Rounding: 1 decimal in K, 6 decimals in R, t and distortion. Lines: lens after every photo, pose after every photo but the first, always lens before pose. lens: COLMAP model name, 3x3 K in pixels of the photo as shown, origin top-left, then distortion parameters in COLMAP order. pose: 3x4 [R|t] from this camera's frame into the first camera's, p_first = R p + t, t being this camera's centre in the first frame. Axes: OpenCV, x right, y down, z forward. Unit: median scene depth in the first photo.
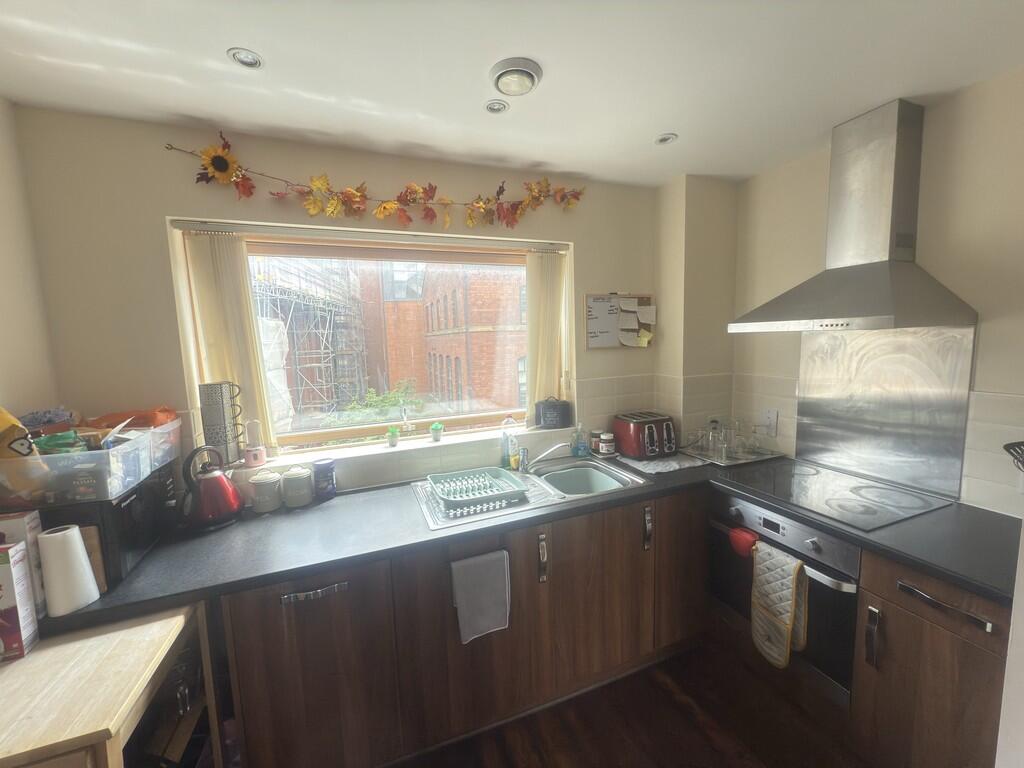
lens RADIAL K [[408.9, 0, 512.0], [0, 408.9, 384.0], [0, 0, 1]] dist [-0.000394, 0.000022]
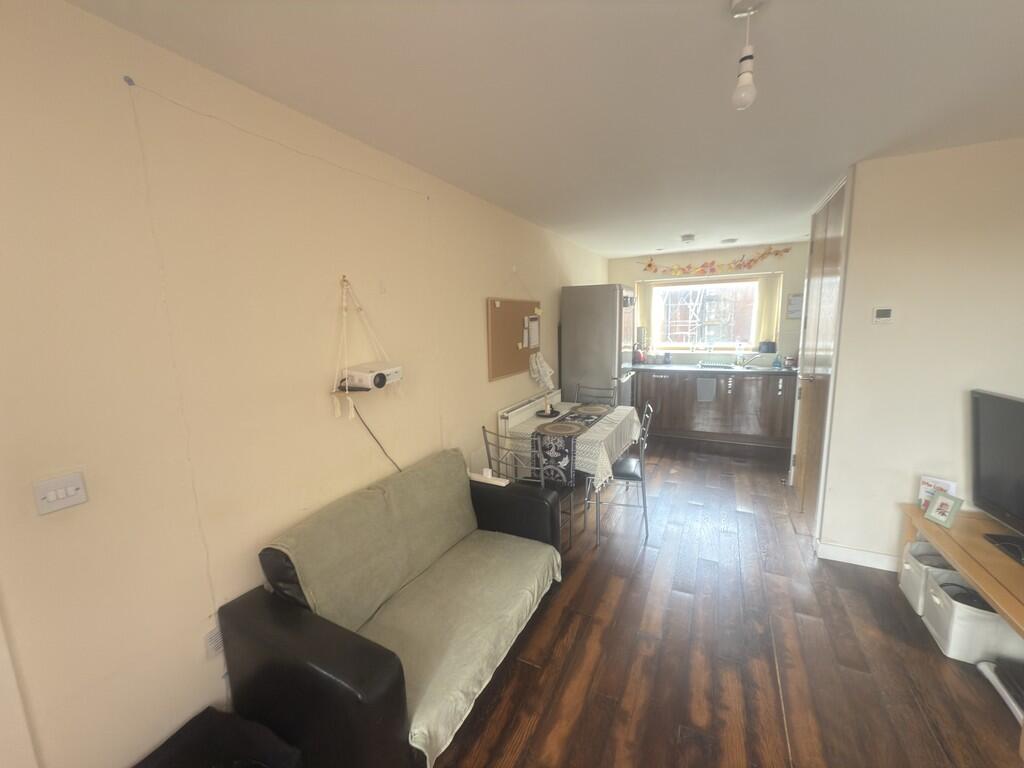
lens RADIAL K [[408.9, 0, 512.0], [0, 408.9, 384.0], [0, 0, 1]] dist [-0.000394, 0.000022]
pose [[0.659485, 0.128808, -0.740600, 1.075241], [-0.076851, 0.991601, 0.104029, 0.182910], [0.747779, -0.011690, 0.663845, -1.926392]]
